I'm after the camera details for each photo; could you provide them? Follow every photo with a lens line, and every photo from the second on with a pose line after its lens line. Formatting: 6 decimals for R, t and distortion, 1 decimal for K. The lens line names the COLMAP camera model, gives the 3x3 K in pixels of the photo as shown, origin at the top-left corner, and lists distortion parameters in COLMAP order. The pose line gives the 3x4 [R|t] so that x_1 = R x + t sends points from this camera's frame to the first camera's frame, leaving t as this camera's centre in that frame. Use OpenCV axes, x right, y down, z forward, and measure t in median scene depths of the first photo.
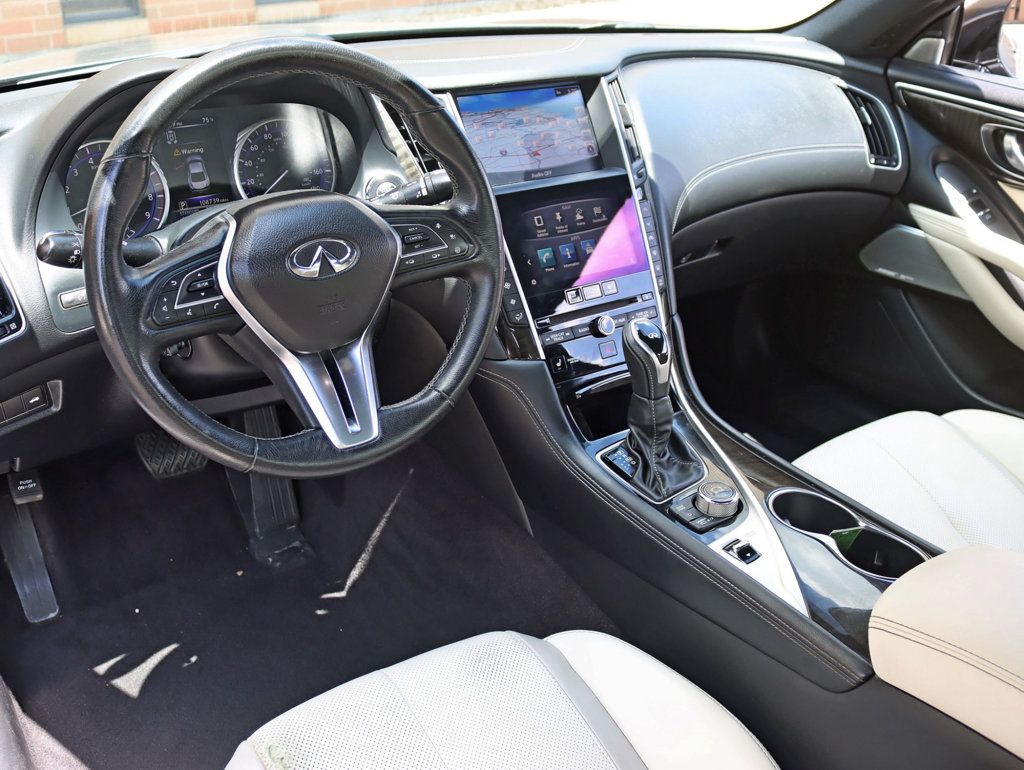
lens RADIAL K [[1009.7, 0, 512.0], [0, 1009.7, 385.0], [0, 0, 1]] dist [-0.064438, -0.009132]
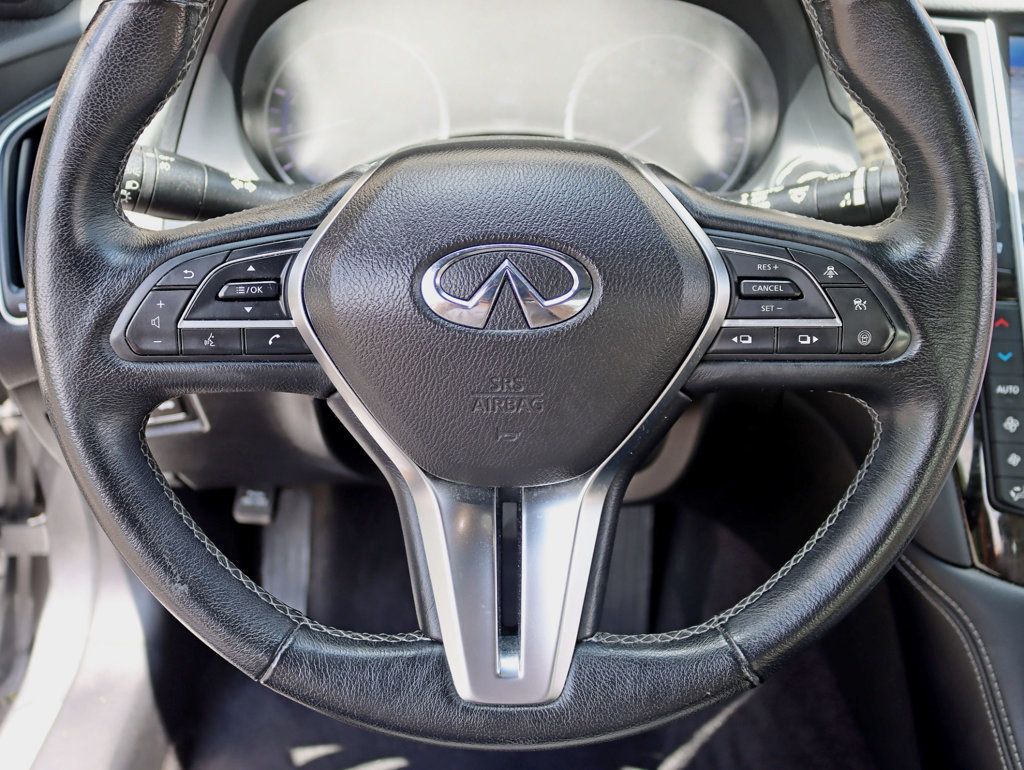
lens RADIAL K [[1009.7, 0, 512.0], [0, 1009.7, 385.0], [0, 0, 1]] dist [-0.064438, -0.009132]
pose [[0.824010, 0.253406, -0.506747, 0.041402], [-0.258438, 0.964046, 0.061846, -0.104085], [0.504200, 0.080001, 0.859873, 0.577914]]
